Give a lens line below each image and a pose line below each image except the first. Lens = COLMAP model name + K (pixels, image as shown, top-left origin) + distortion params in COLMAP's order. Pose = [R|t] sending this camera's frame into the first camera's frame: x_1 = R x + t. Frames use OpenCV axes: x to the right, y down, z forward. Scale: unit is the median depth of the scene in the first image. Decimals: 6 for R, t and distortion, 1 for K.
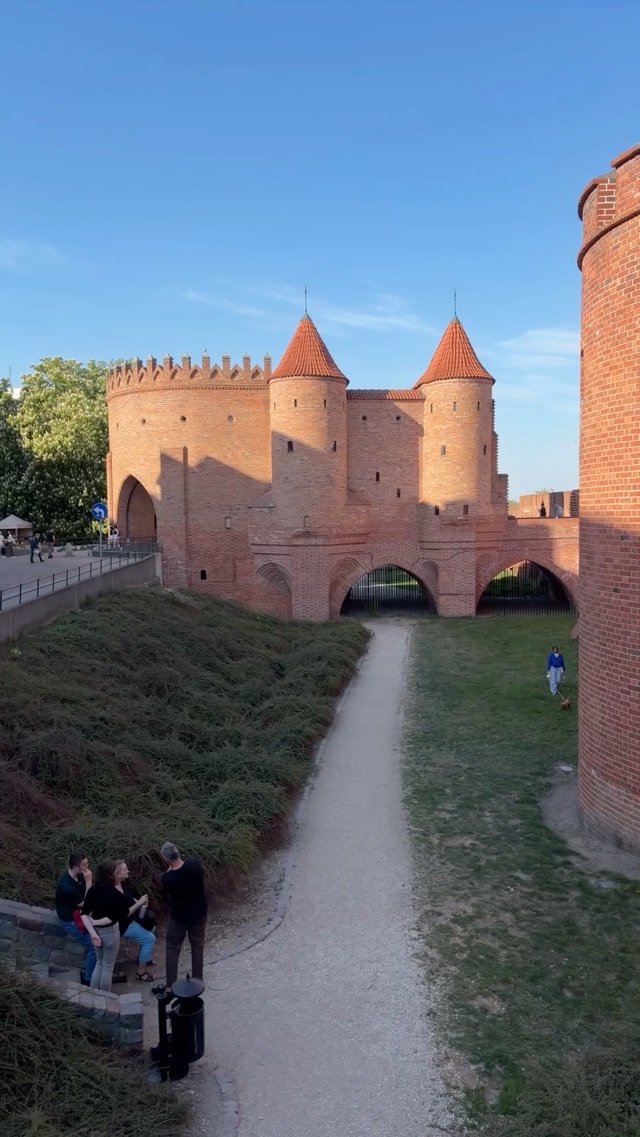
lens RADIAL K [[834.5, 0, 317.4], [0, 834.5, 546.5], [0, 0, 1]] dist [0.067663, -0.000109]
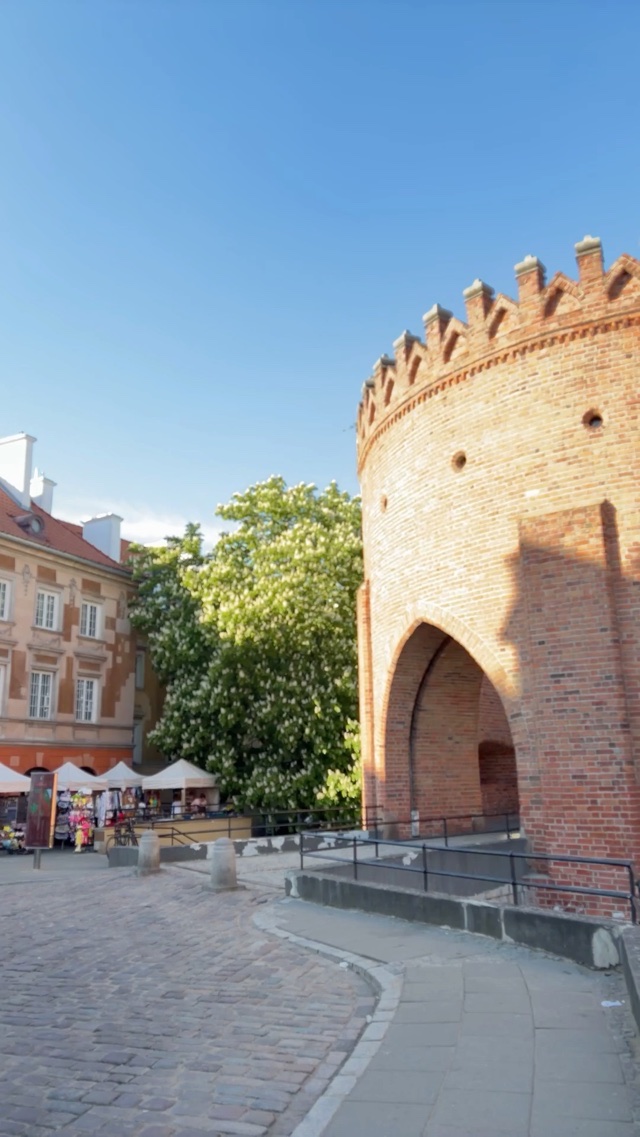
lens RADIAL K [[834.5, 0, 317.4], [0, 834.5, 546.5], [0, 0, 1]] dist [0.067663, -0.000109]
pose [[0.956694, -0.076676, -0.280816, -0.134992], [-0.012775, 0.952697, -0.303653, -0.007457], [0.290815, 0.294090, 0.910460, 0.540503]]
